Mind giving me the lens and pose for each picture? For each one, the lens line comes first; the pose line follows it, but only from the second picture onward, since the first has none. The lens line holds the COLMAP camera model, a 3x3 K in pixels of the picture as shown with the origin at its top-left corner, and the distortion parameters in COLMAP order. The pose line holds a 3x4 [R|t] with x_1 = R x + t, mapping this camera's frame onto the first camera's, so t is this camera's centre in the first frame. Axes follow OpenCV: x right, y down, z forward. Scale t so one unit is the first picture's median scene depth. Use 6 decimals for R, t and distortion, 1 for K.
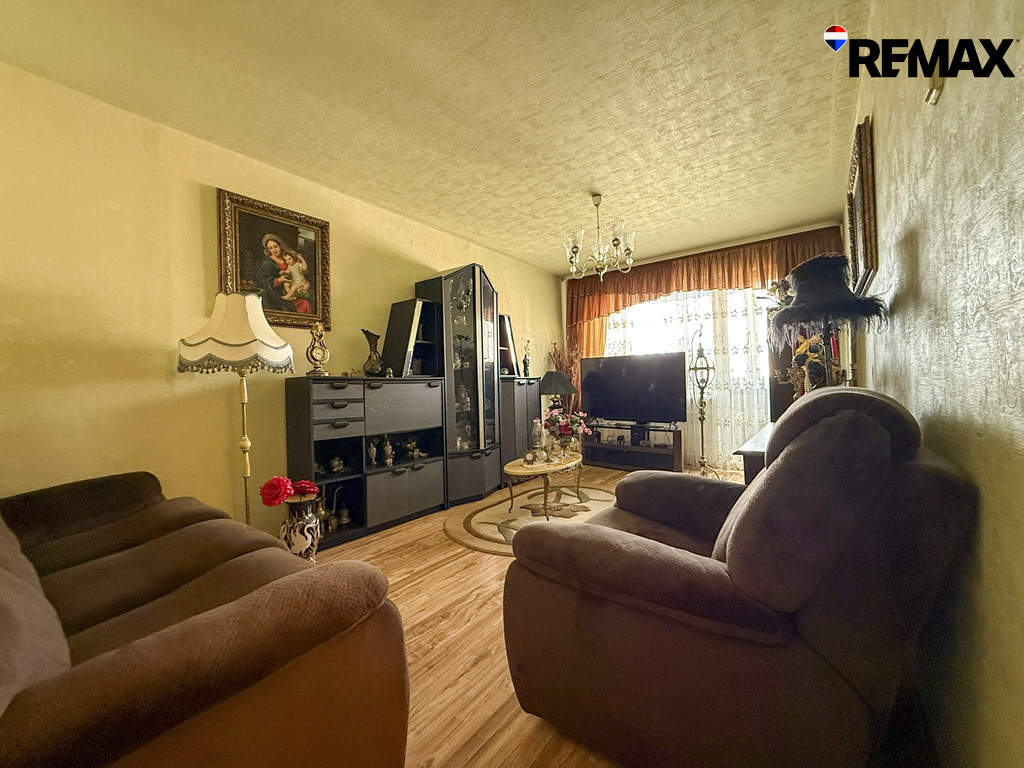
lens RADIAL K [[405.5, 0, 508.8], [0, 405.5, 380.3], [0, 0, 1]] dist [-0.001141, -0.000414]
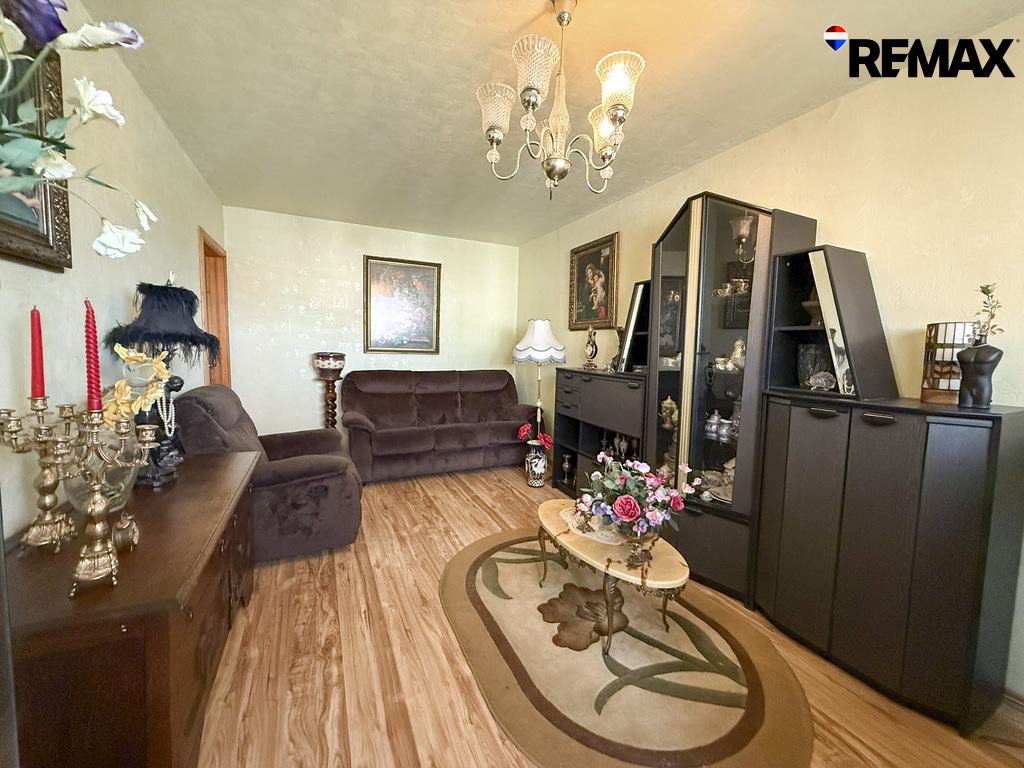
lens RADIAL K [[405.5, 0, 509.7], [0, 405.5, 382.4], [0, 0, 1]] dist [-0.001141, -0.000414]
pose [[-0.456679, 0.083411, -0.885713, 0.791193], [-0.009032, 0.995109, 0.098370, -0.088021], [0.889586, 0.052923, -0.453692, 1.375769]]
